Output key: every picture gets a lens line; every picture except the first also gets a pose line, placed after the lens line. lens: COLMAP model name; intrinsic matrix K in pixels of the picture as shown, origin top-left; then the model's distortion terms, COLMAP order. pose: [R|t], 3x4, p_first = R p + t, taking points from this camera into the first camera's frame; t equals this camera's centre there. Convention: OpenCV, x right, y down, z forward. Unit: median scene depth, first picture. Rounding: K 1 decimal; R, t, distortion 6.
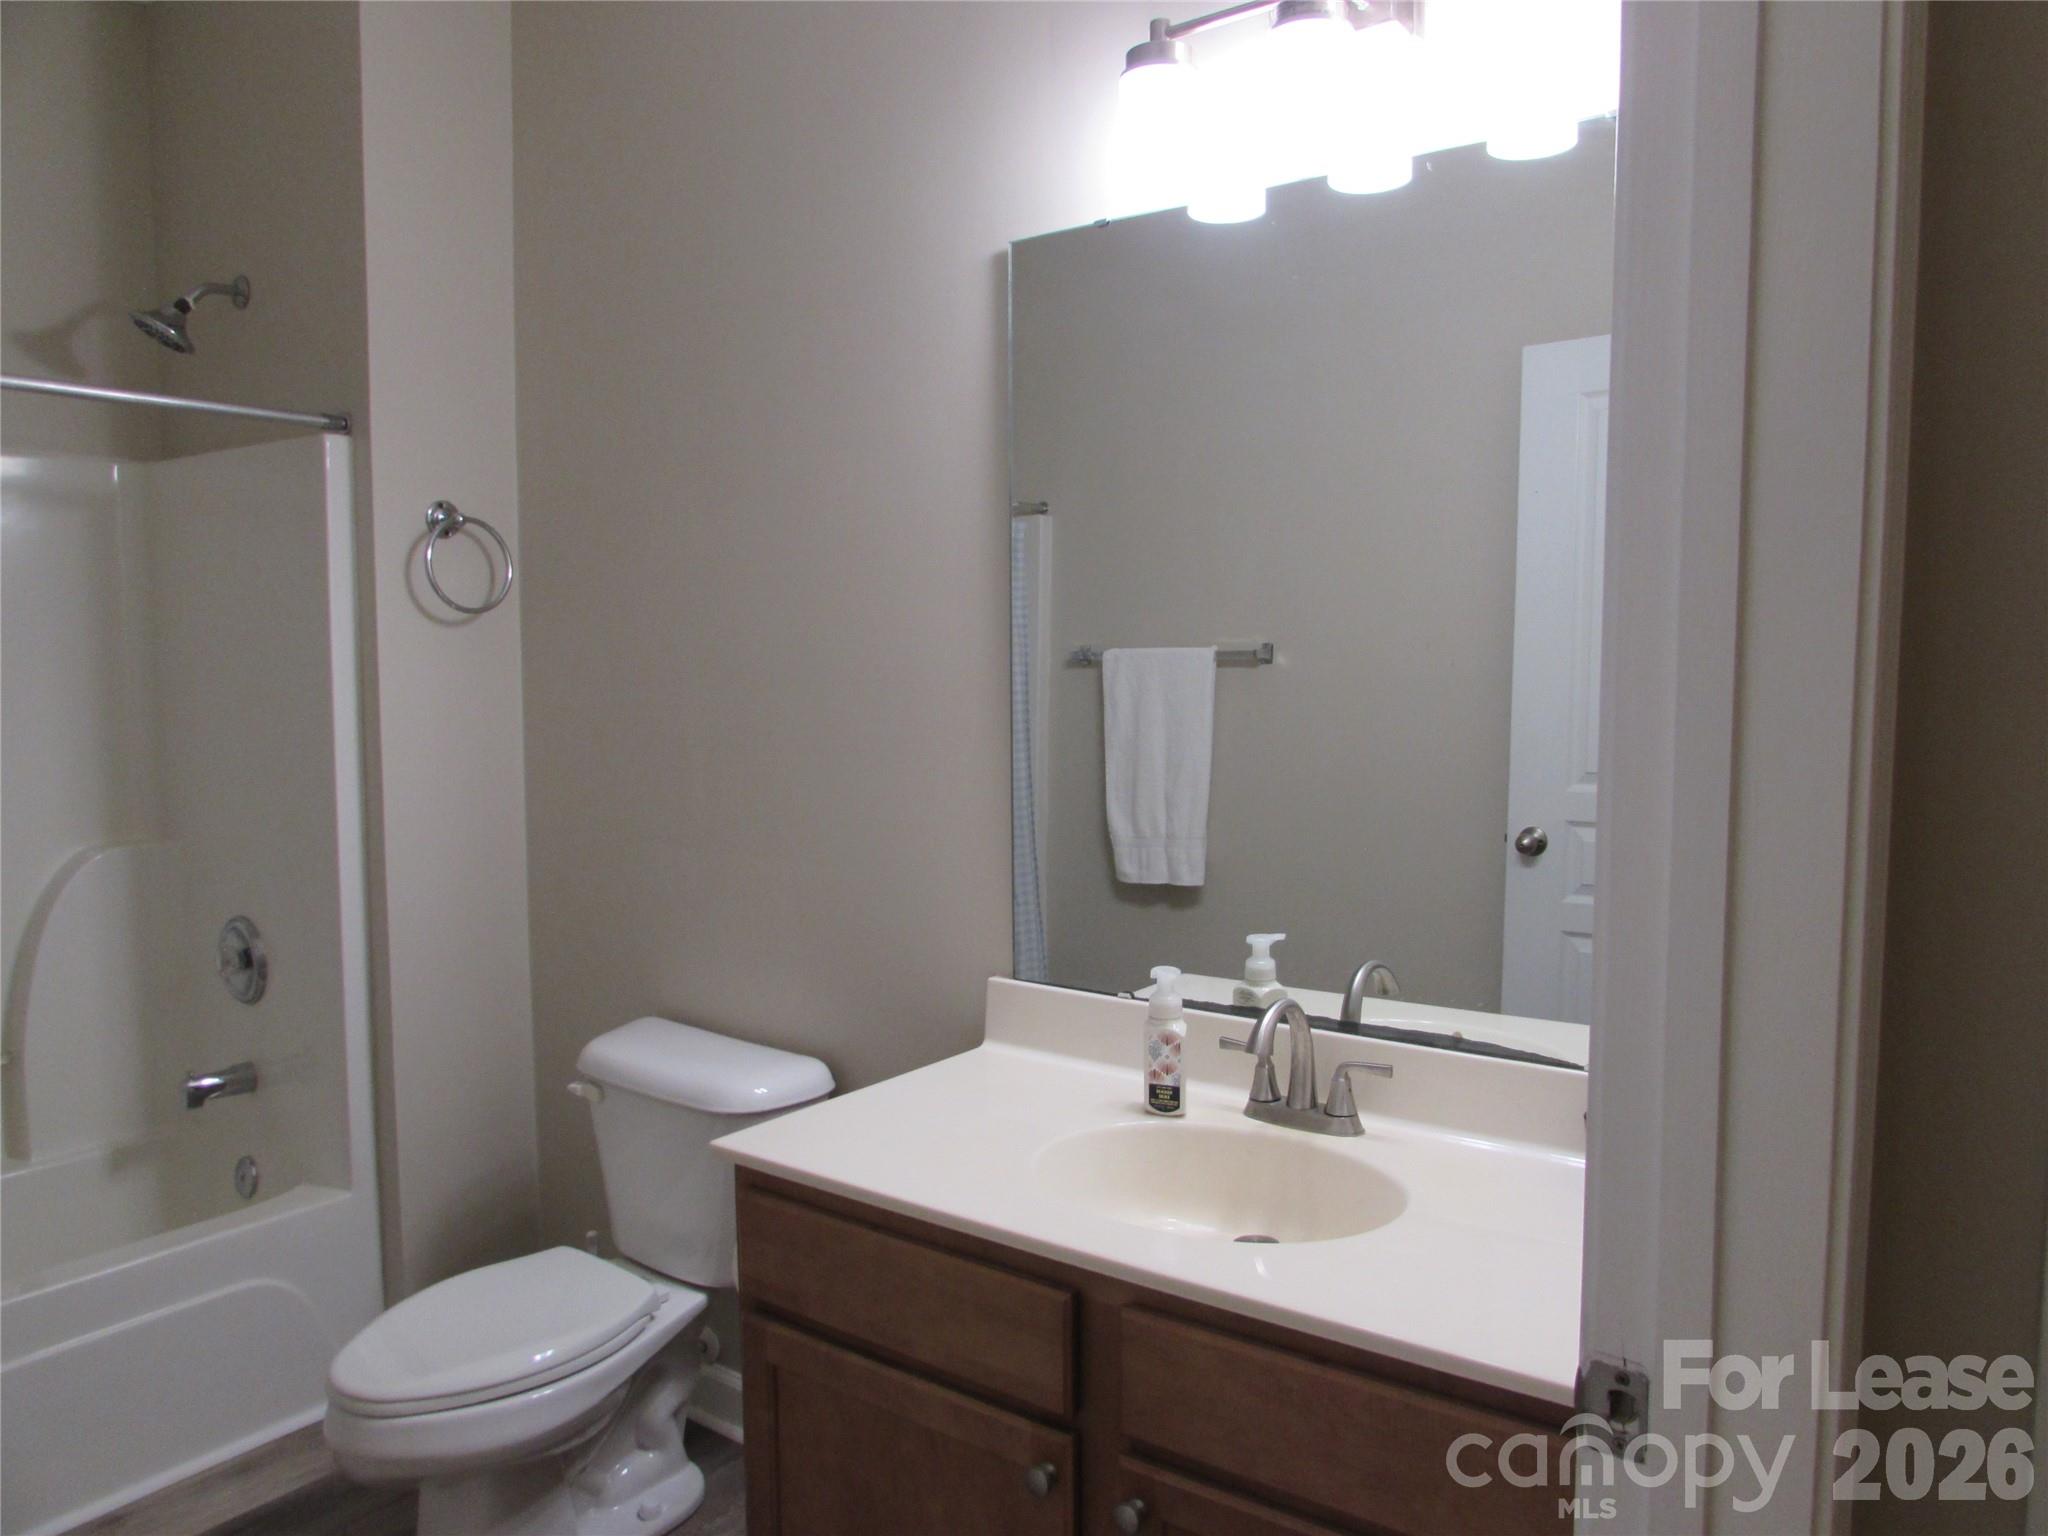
lens RADIAL K [[1457.8, 0, 1068.7], [0, 1457.8, 772.7], [0, 0, 1]] dist [-0.007137, -0.002981]
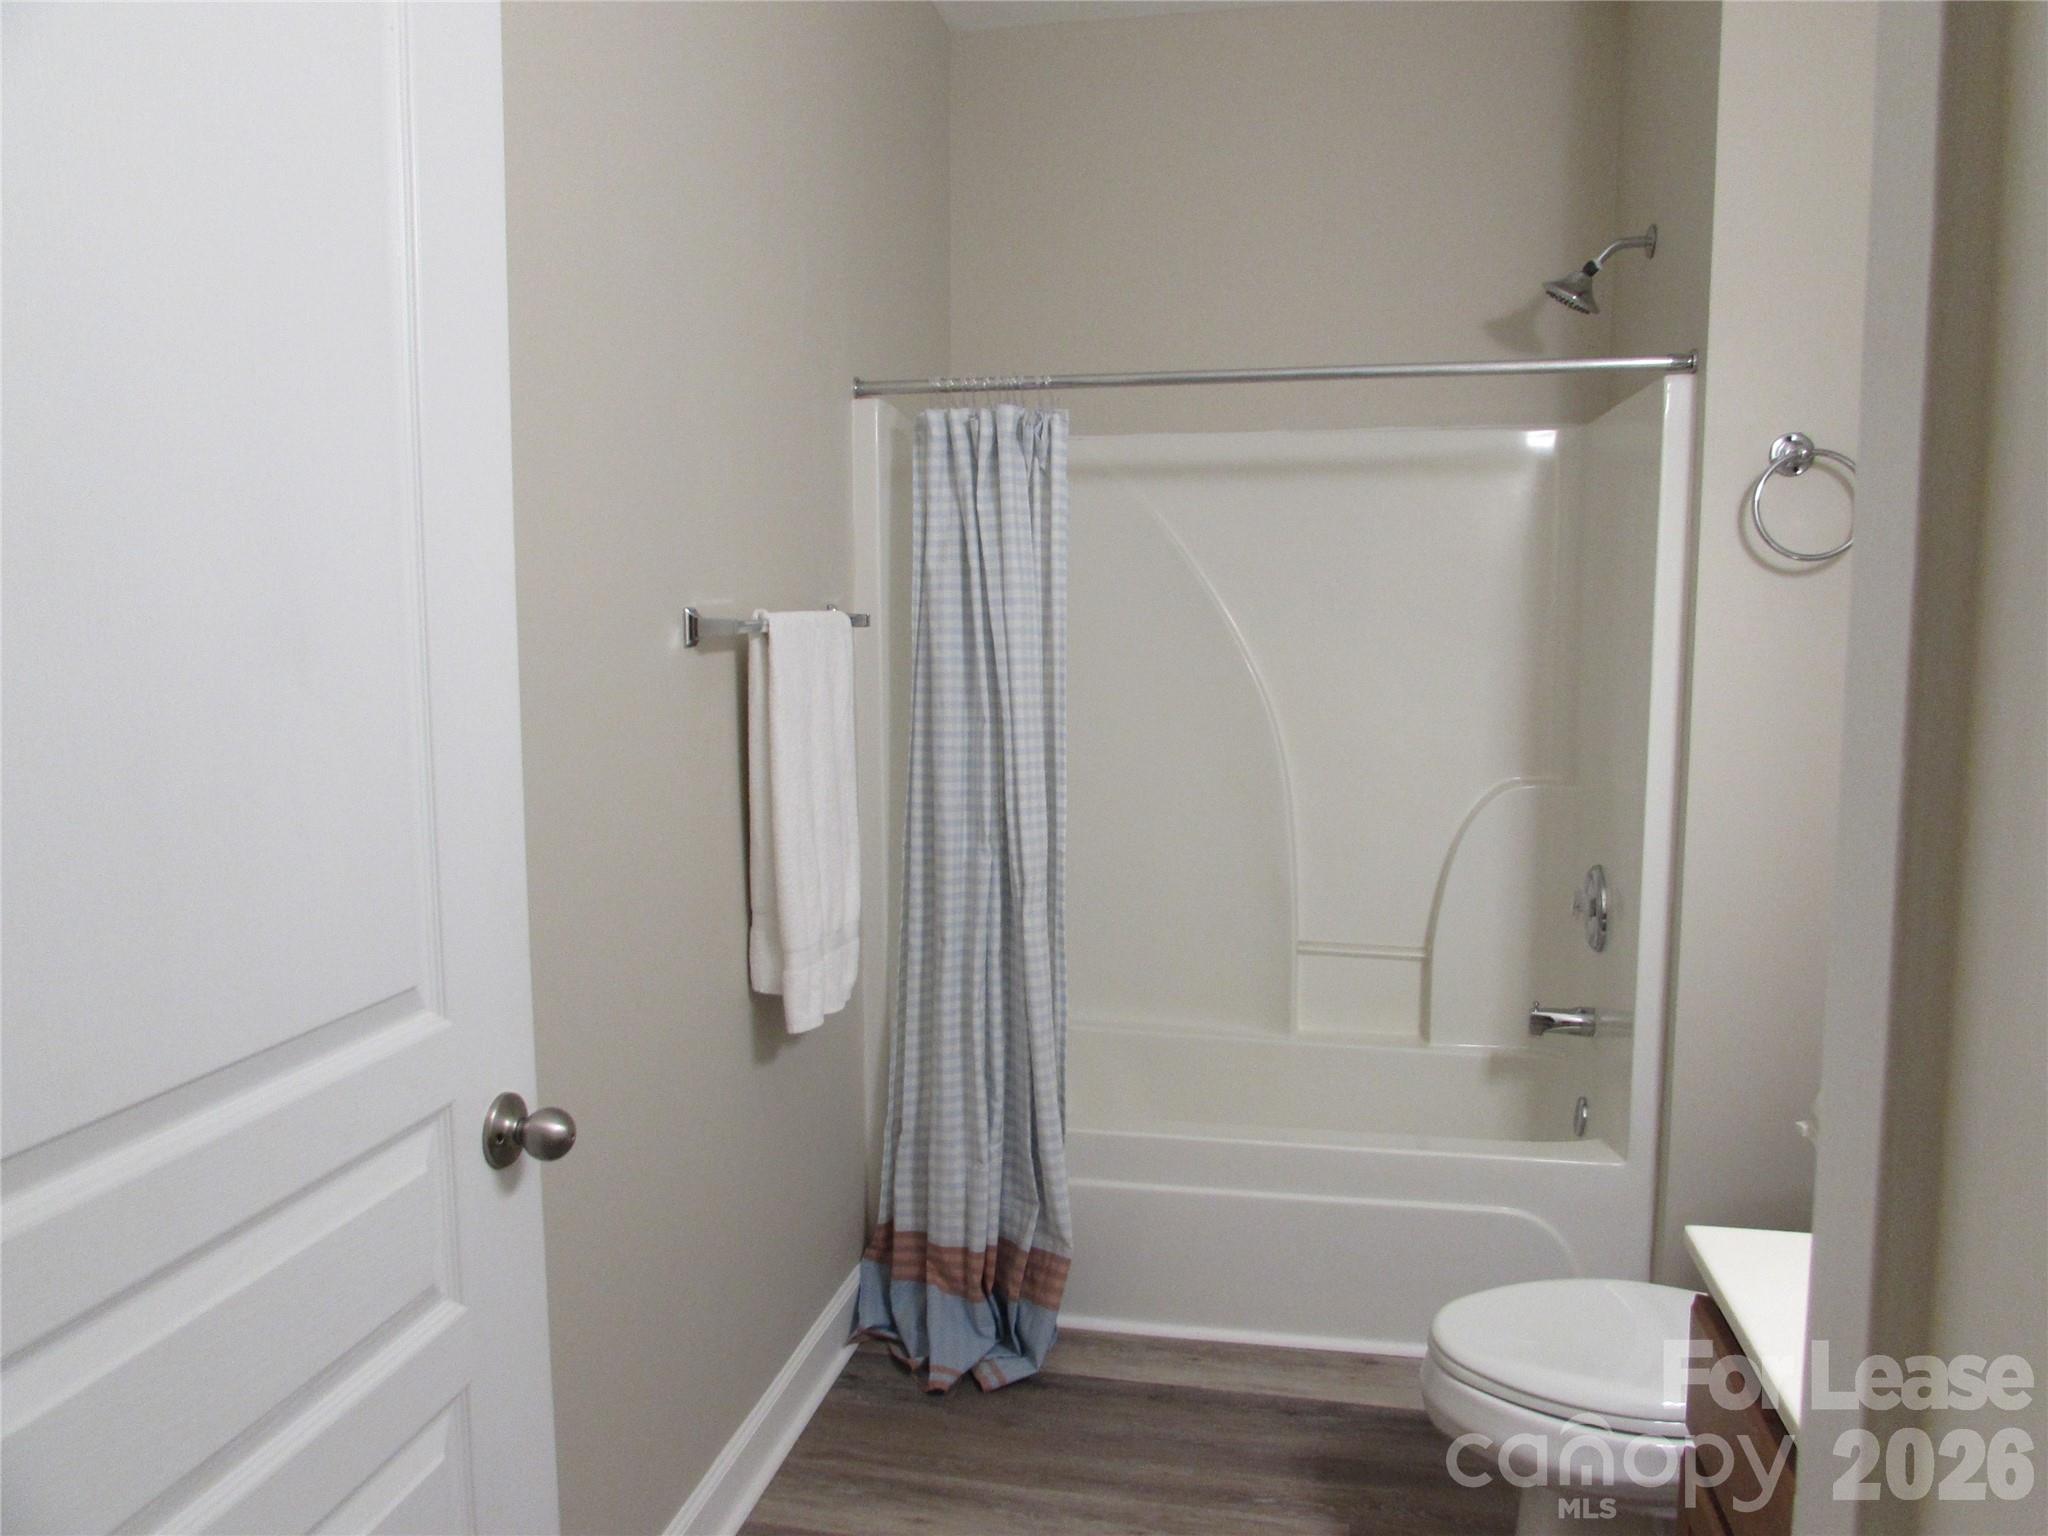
lens RADIAL K [[1457.8, 0, 1068.7], [0, 1457.8, 772.7], [0, 0, 1]] dist [-0.007137, -0.002981]
pose [[0.448597, 0.097099, -0.888444, 0.174864], [-0.066710, 0.994945, 0.075055, -0.018823], [0.891241, 0.025599, 0.452807, 0.212378]]
